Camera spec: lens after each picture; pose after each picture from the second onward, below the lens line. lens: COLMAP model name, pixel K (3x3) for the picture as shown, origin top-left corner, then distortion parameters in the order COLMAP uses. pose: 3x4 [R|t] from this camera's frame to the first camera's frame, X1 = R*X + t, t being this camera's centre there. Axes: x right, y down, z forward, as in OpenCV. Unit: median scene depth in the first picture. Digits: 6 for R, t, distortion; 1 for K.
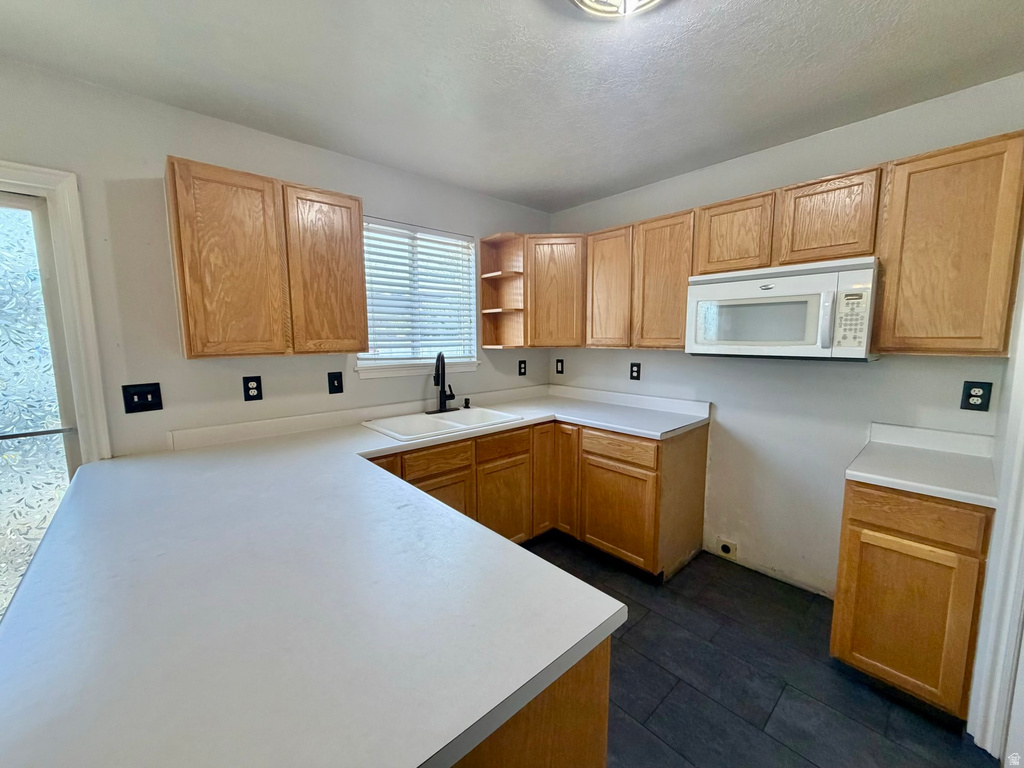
lens RADIAL K [[405.6, 0, 510.9], [0, 405.6, 383.5], [0, 0, 1]] dist [-0.000515, 0.000668]
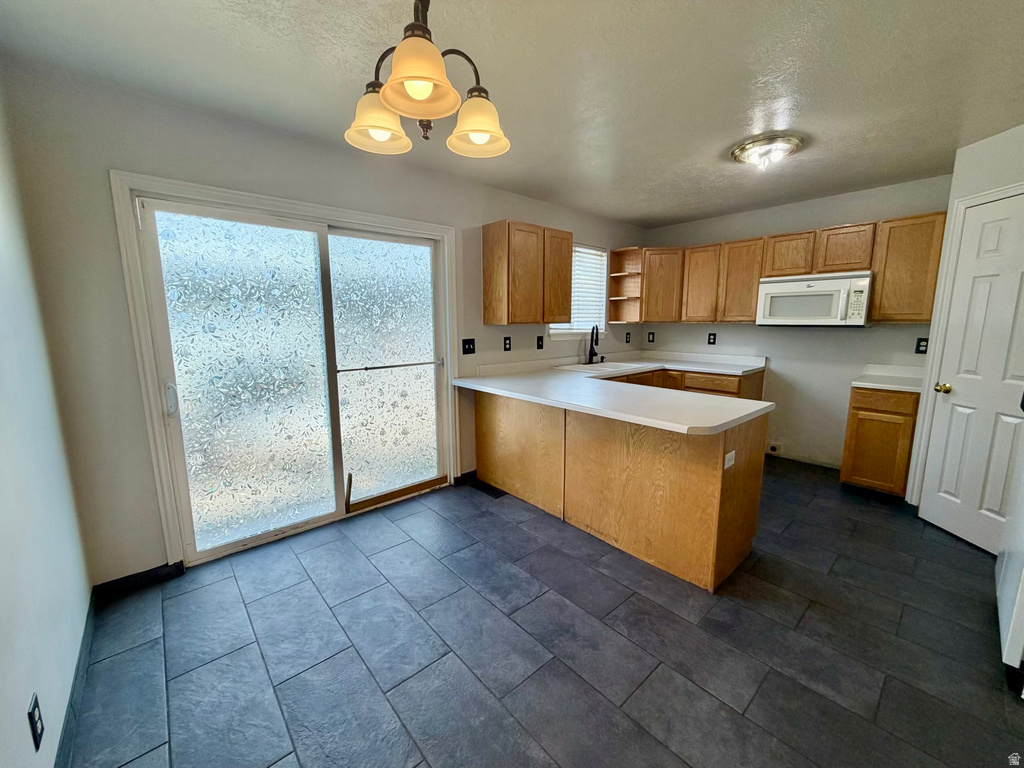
lens RADIAL K [[405.6, 0, 510.2], [0, 405.6, 383.3], [0, 0, 1]] dist [-0.000515, 0.000668]
pose [[0.999939, 0.003816, -0.010346, -0.576282], [-0.003436, 0.999326, 0.036561, 0.111417], [0.010478, -0.036523, 0.999278, -0.700822]]
